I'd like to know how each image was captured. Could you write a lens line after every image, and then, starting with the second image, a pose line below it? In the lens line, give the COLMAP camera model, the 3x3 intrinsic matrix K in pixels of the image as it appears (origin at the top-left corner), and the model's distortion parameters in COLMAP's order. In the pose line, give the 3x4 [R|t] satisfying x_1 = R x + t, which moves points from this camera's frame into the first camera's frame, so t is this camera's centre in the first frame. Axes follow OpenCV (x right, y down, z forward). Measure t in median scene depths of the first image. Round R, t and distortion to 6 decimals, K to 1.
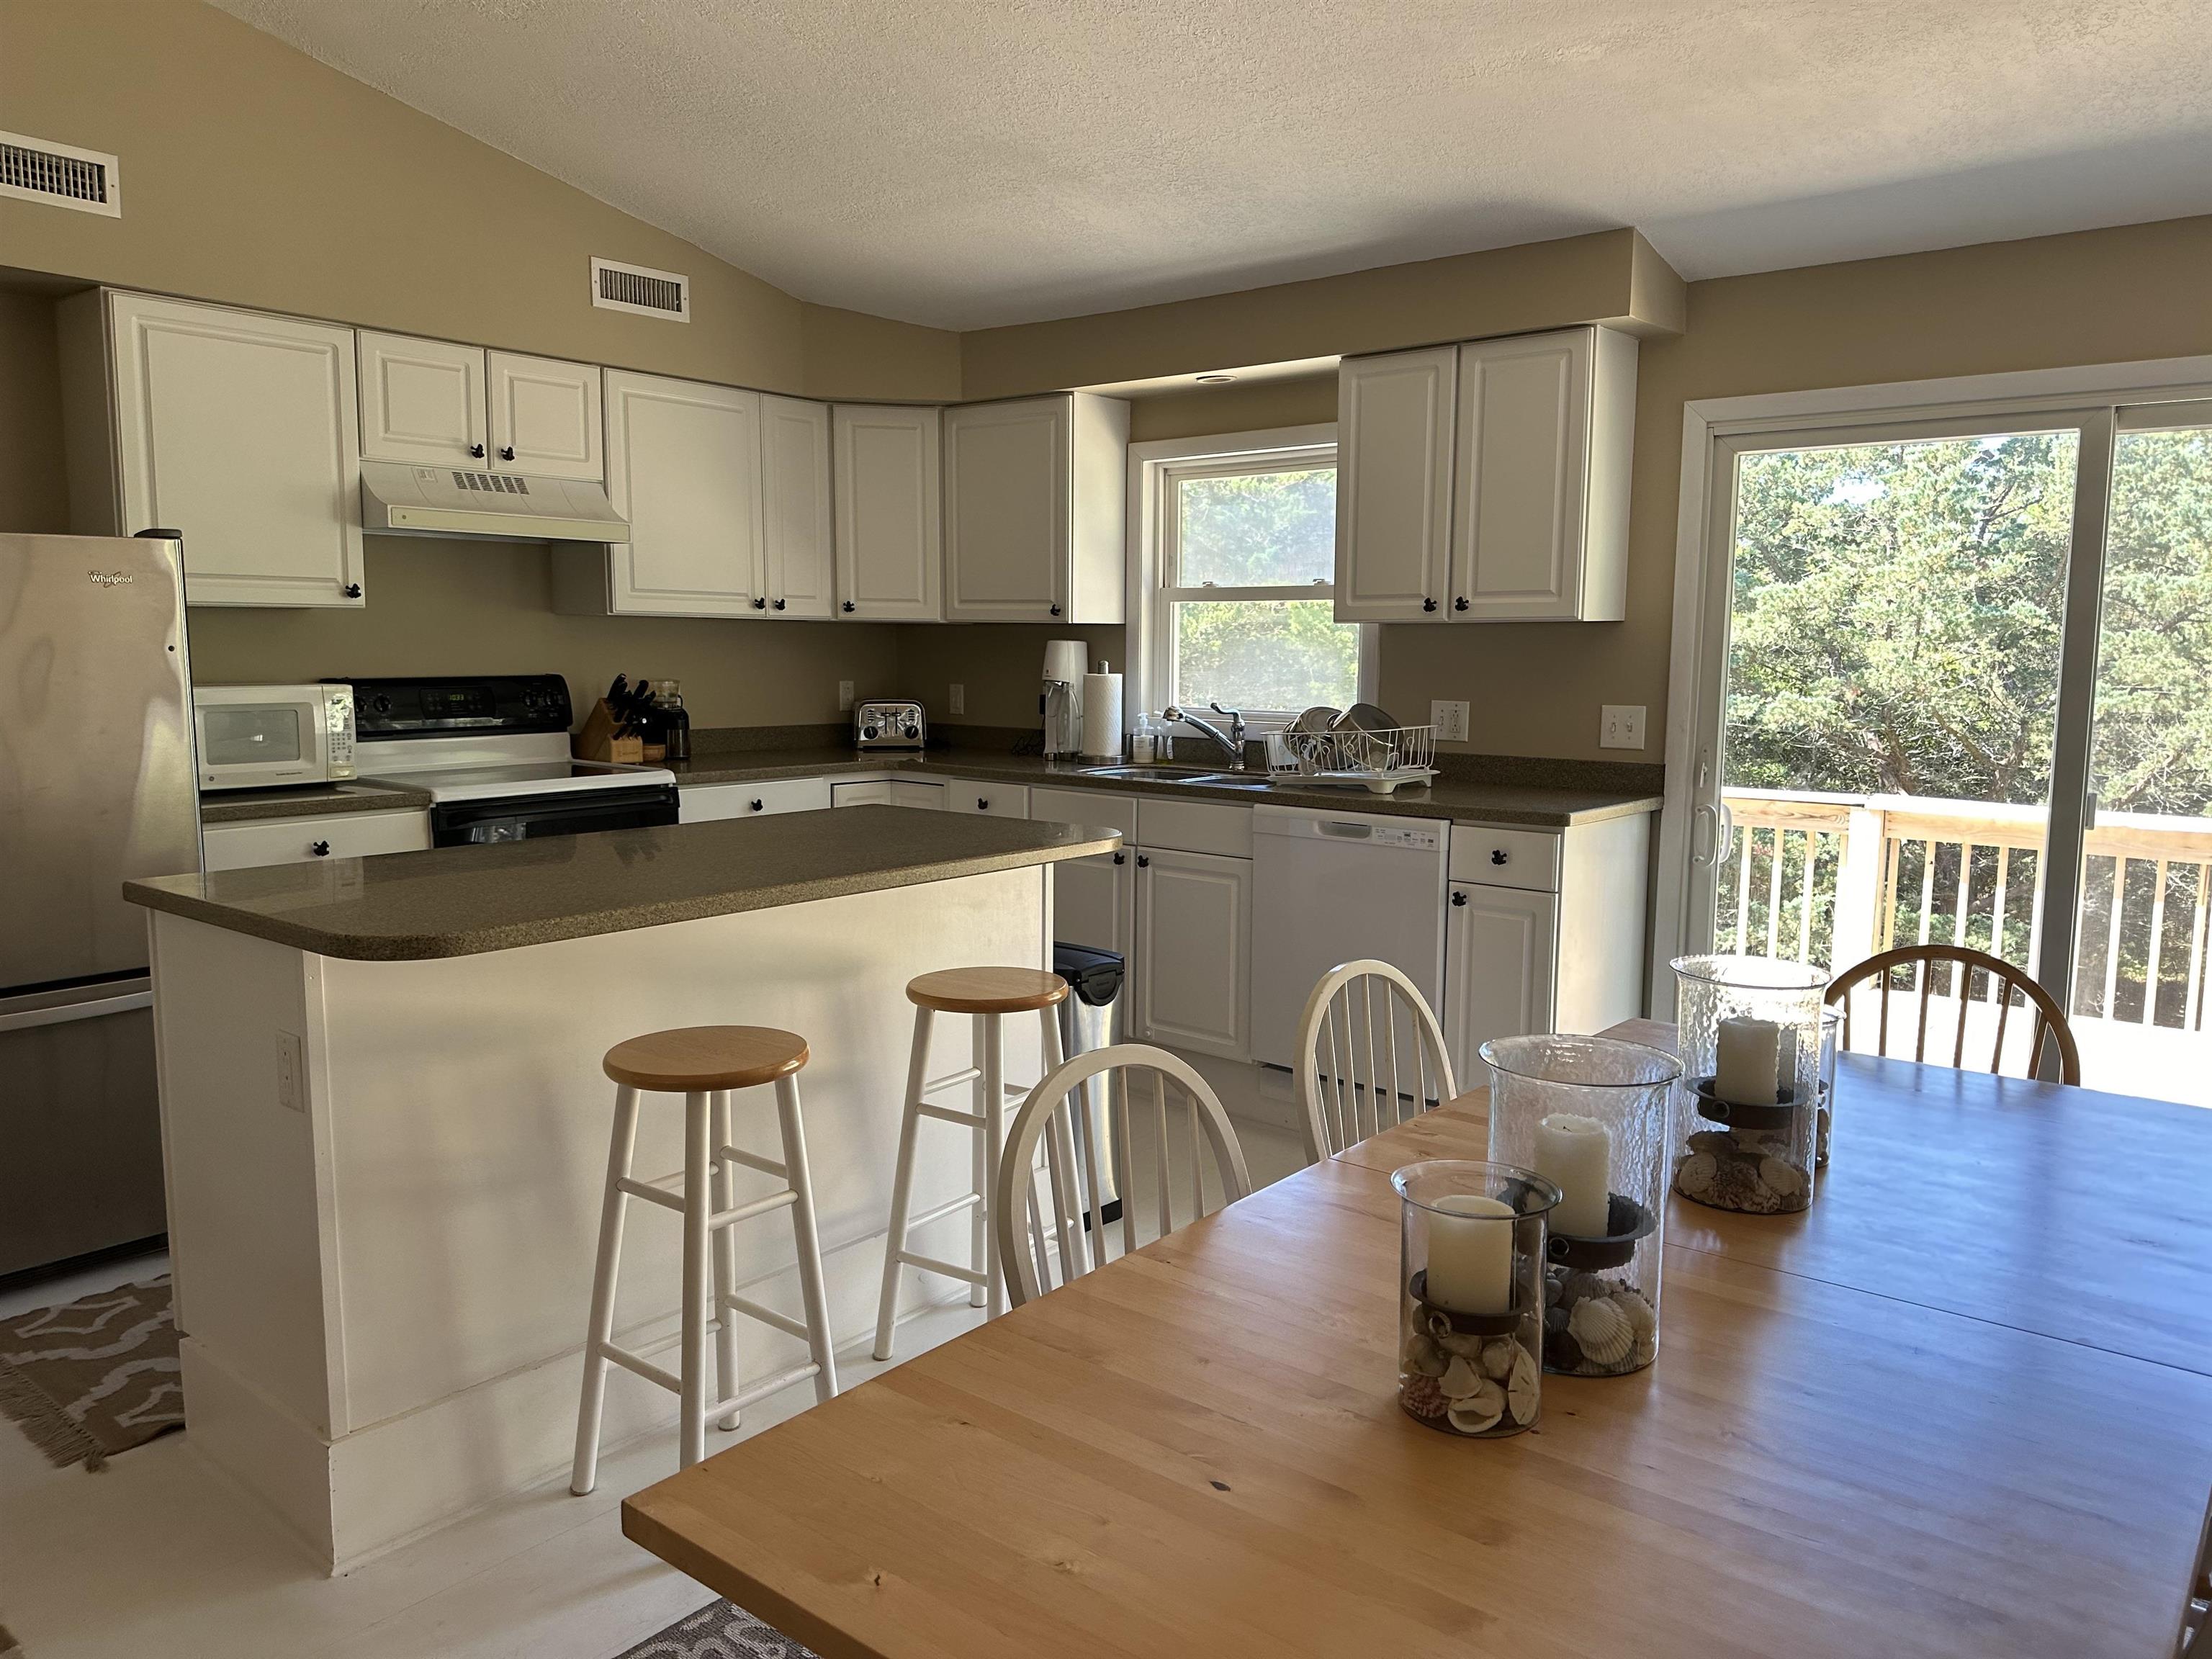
lens RADIAL K [[1562.5, 0, 1138.7], [0, 1562.5, 836.5], [0, 0, 1]] dist [0.004835, -0.009891]
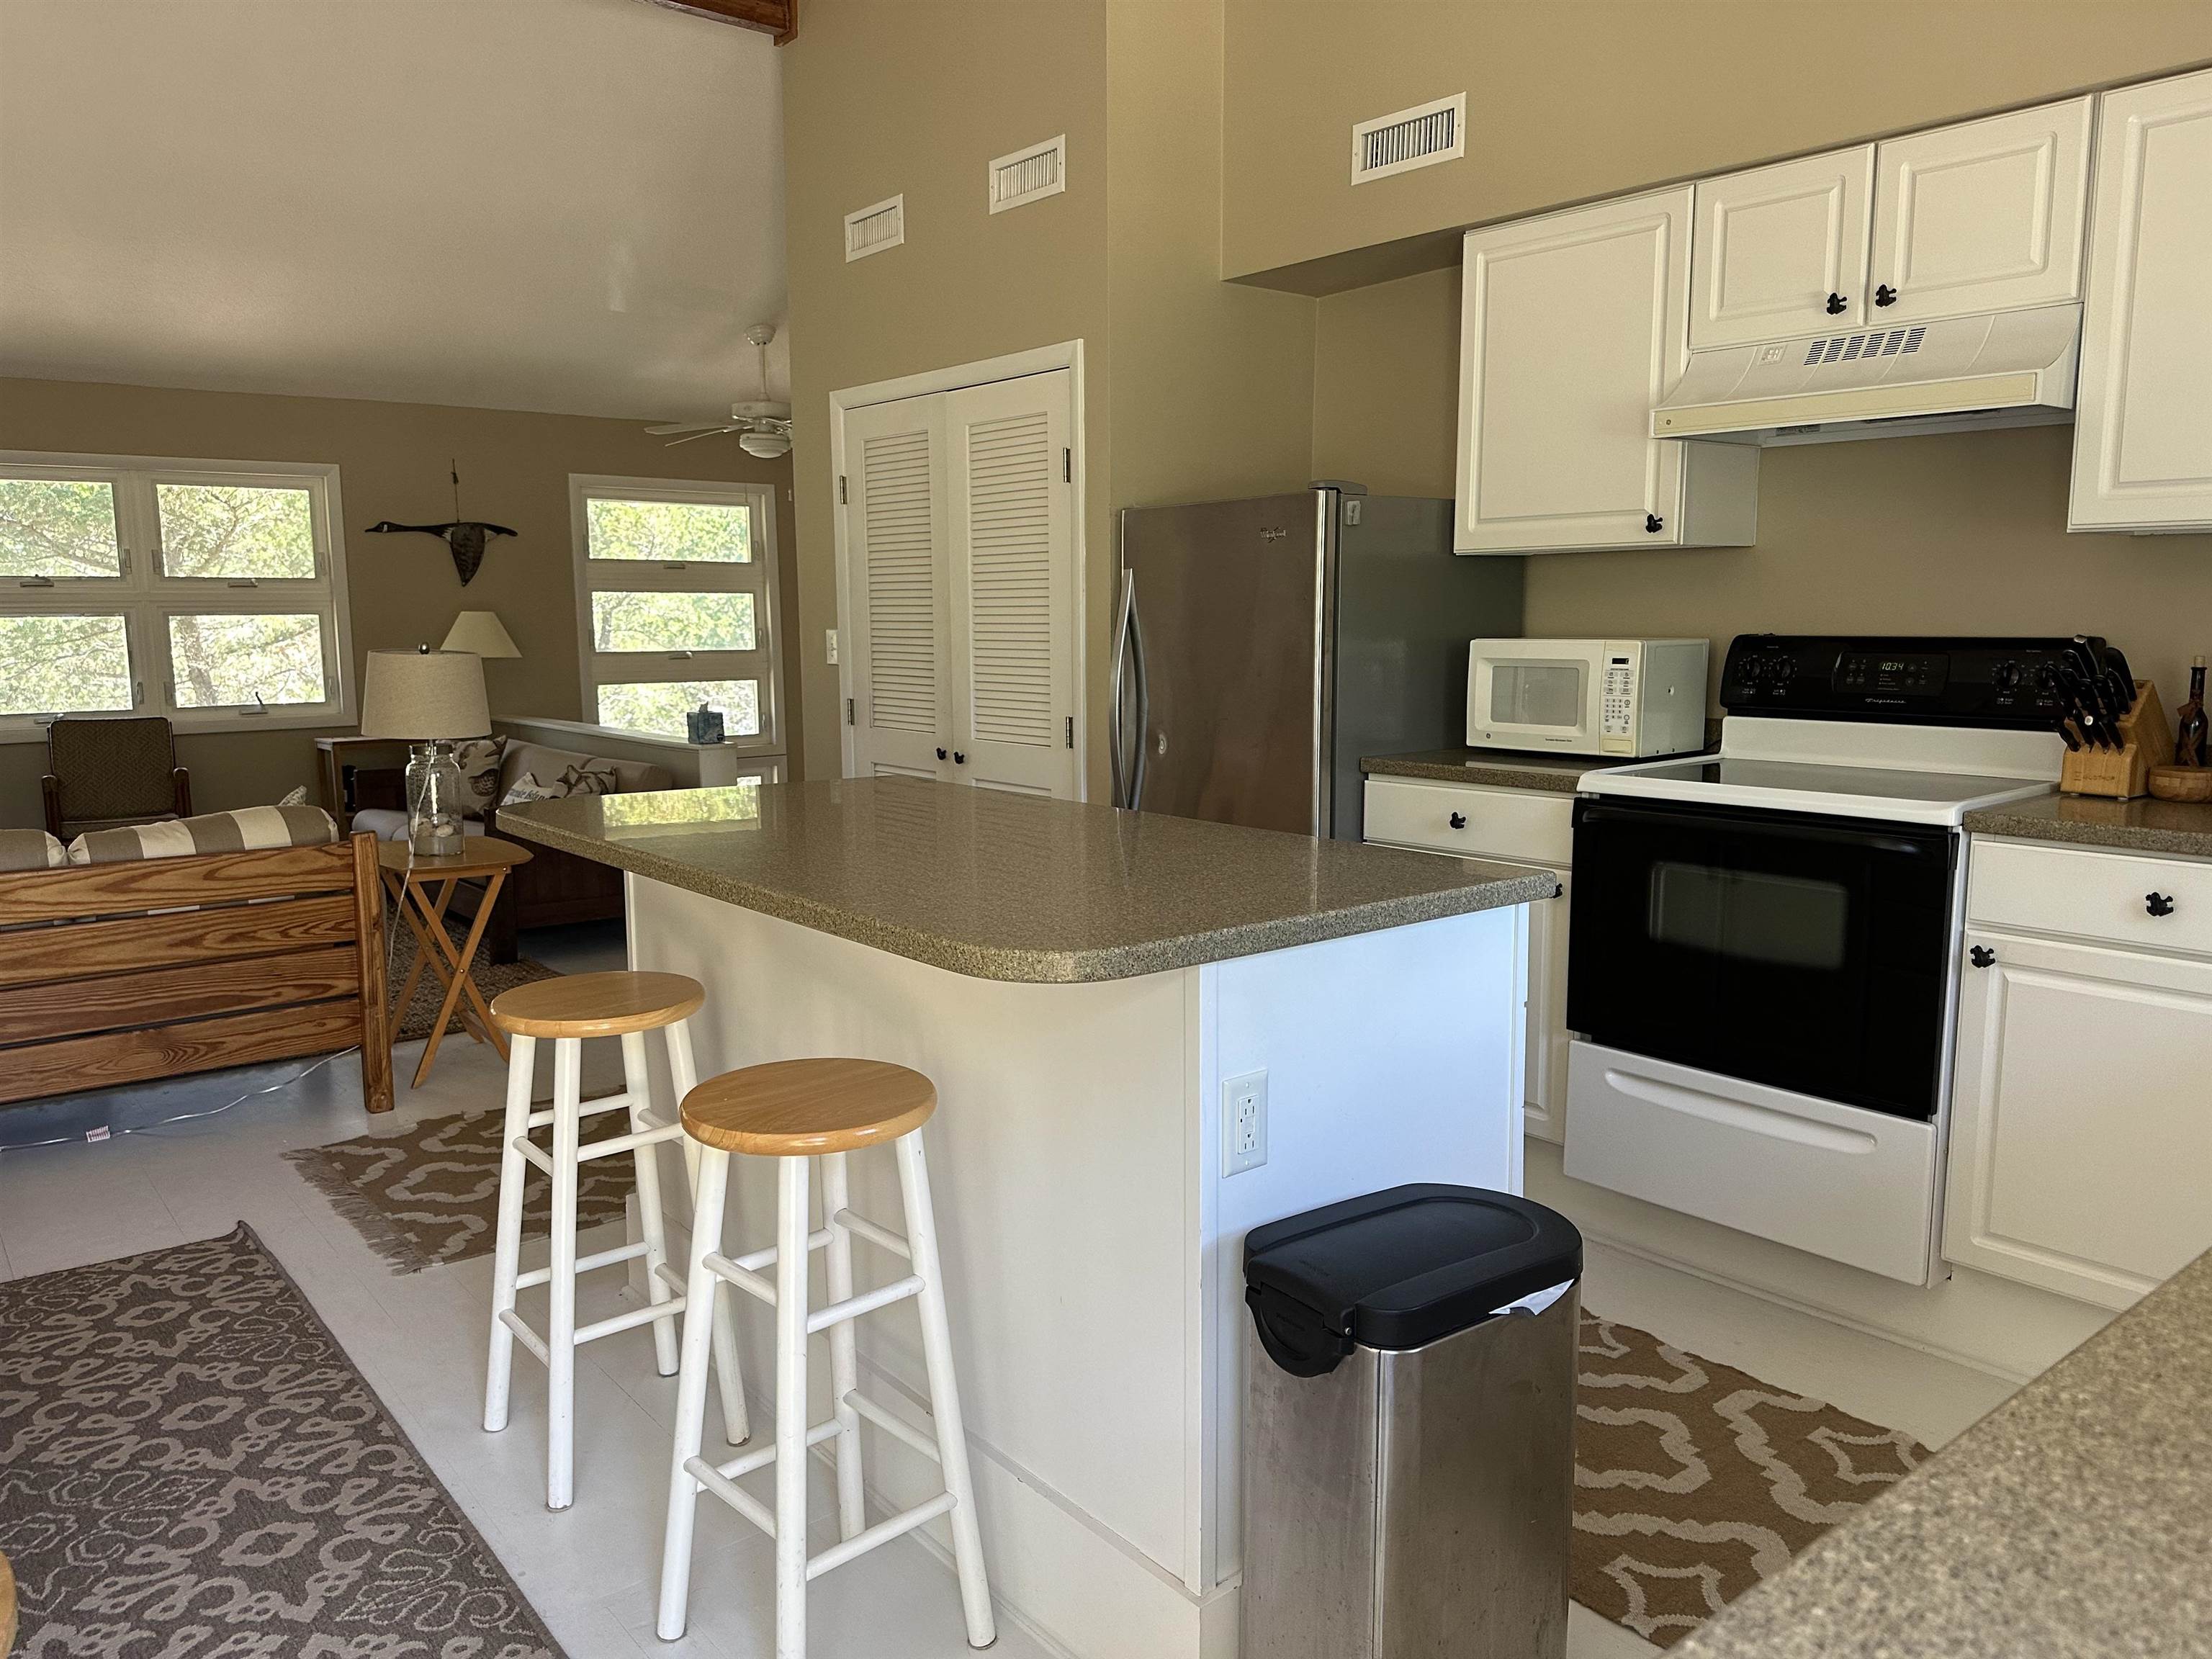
lens RADIAL K [[1562.5, 0, 1138.7], [0, 1562.5, 836.5], [0, 0, 1]] dist [0.004835, -0.009891]
pose [[-0.187278, 0.137637, -0.972617, 0.331941], [-0.114704, 0.980297, 0.160810, -0.093926], [0.975587, 0.141679, -0.167801, 0.858523]]
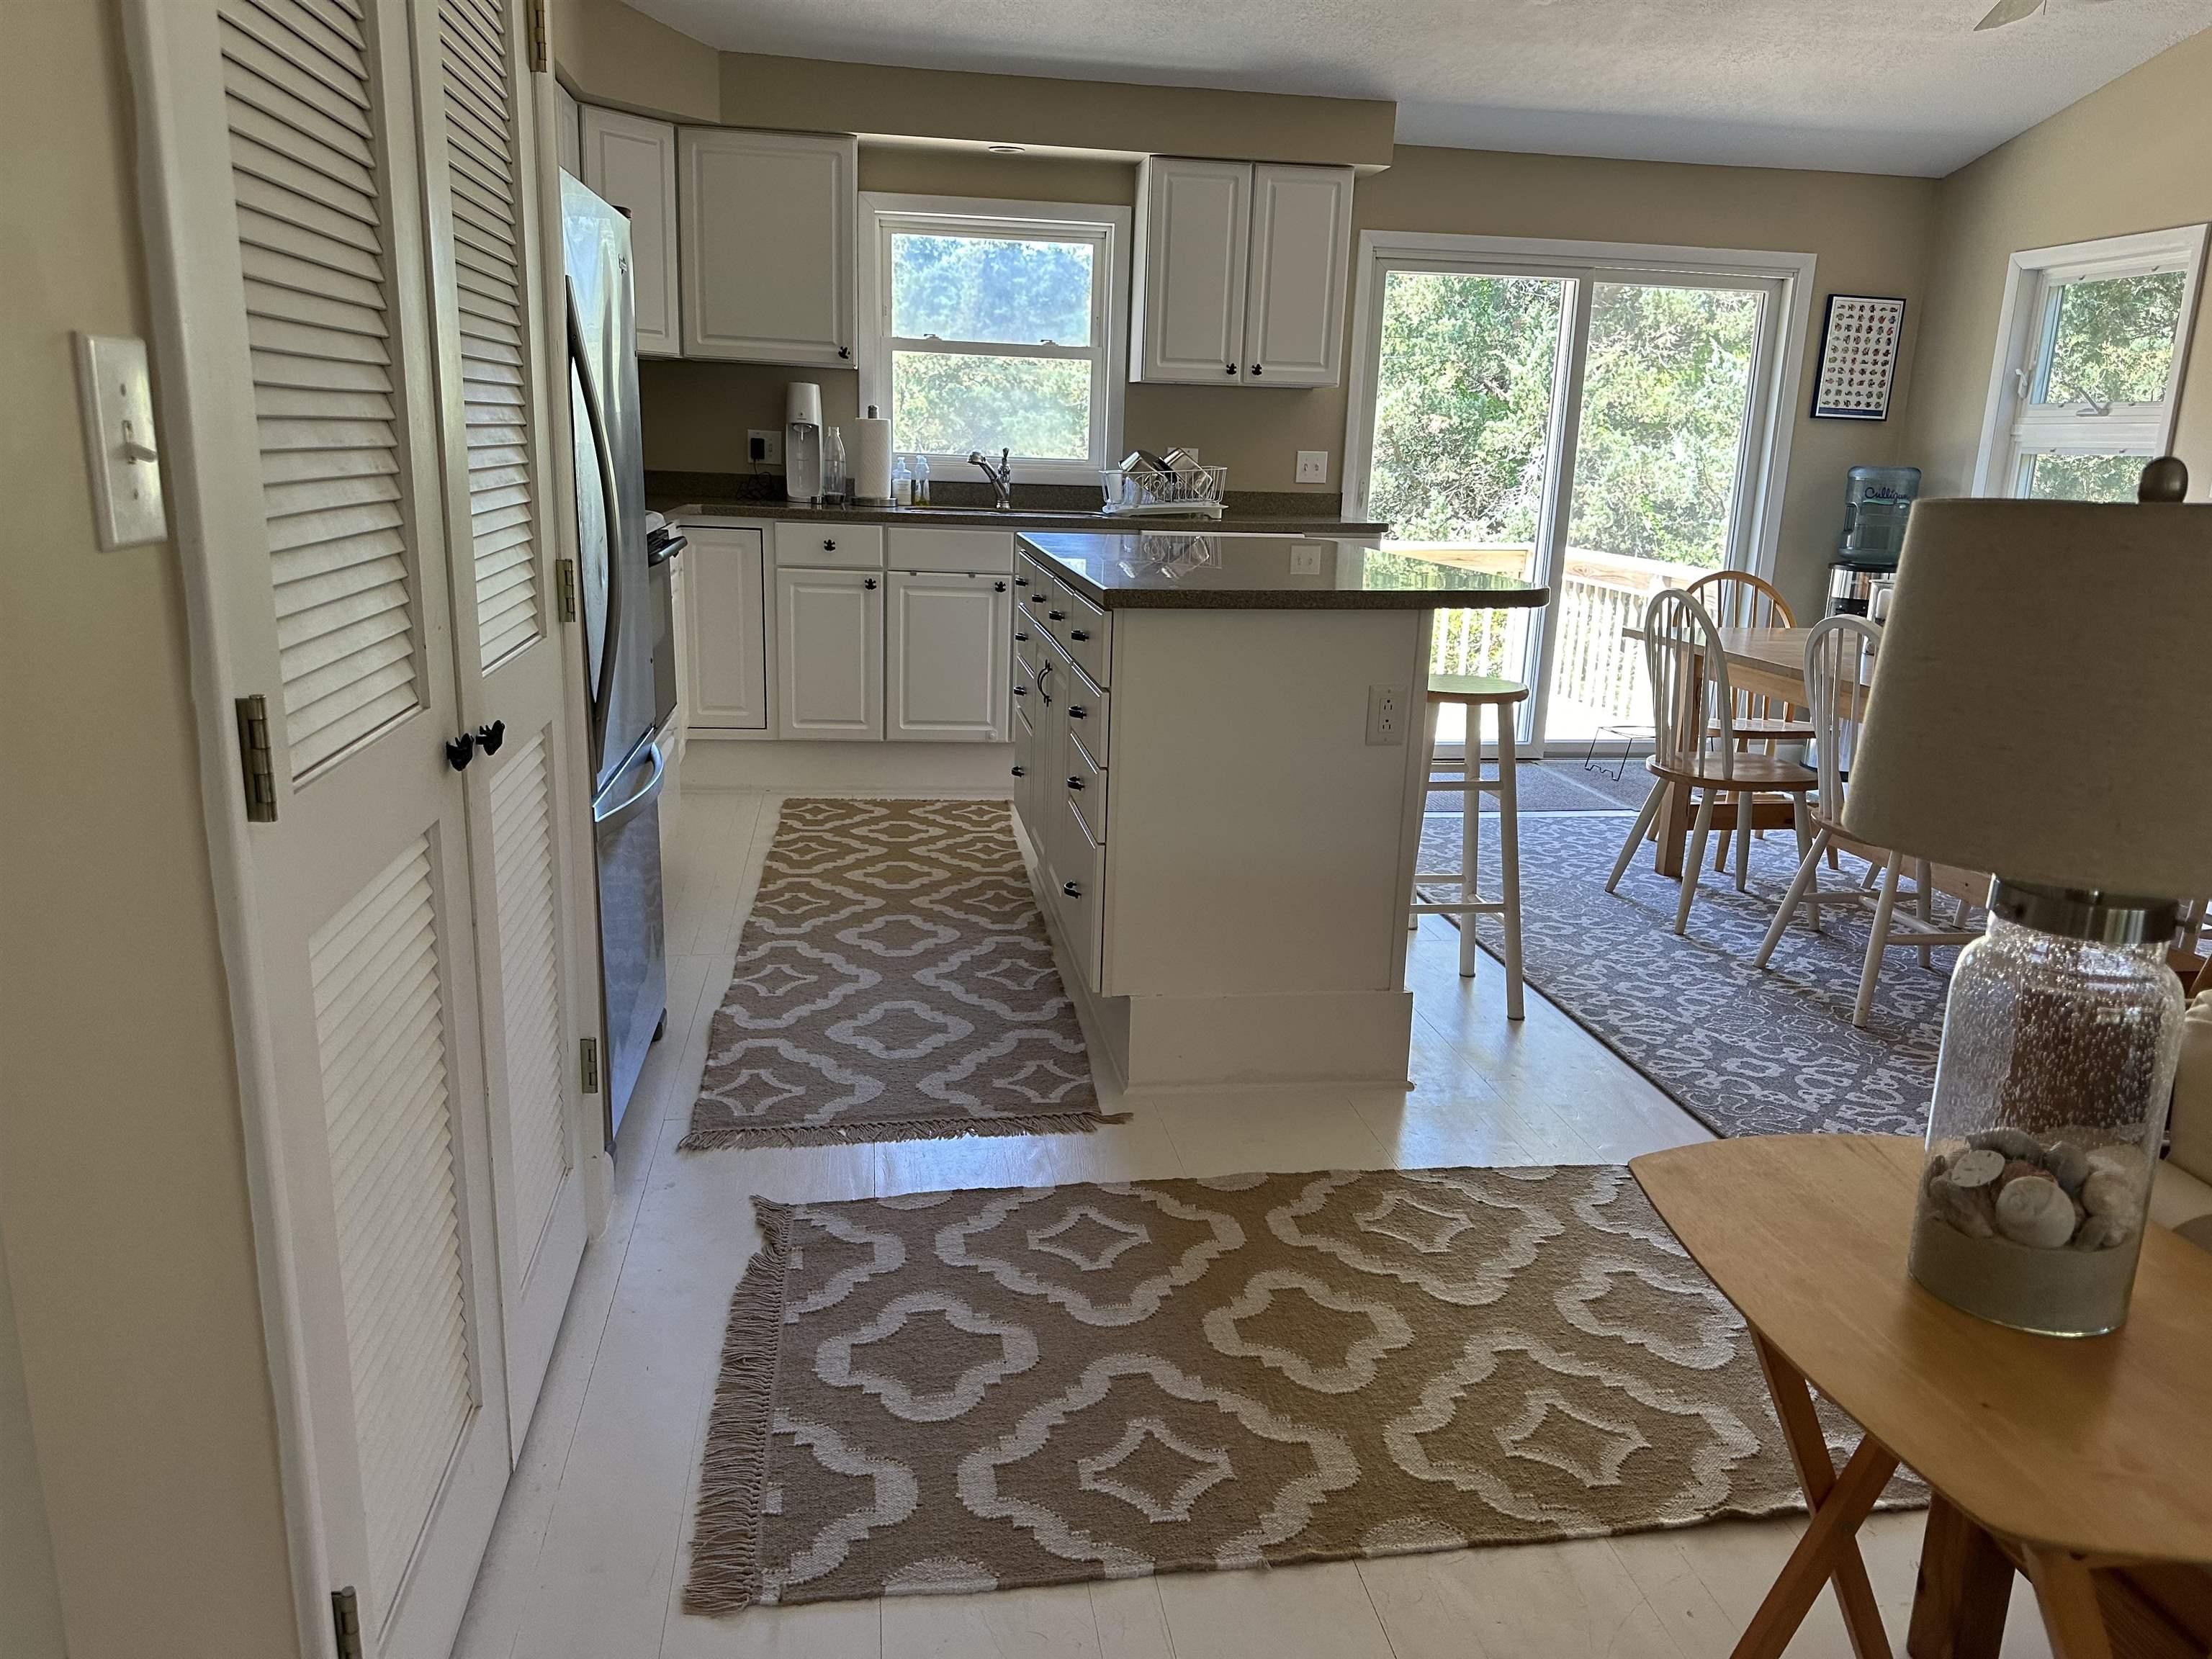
lens RADIAL K [[1562.5, 0, 1138.7], [0, 1562.5, 836.5], [0, 0, 1]] dist [0.004835, -0.009891]
pose [[0.666164, -0.163284, 0.727712, -0.872663], [0.061252, 0.984421, 0.164813, 0.015433], [-0.743286, -0.065219, 0.665787, 0.165688]]
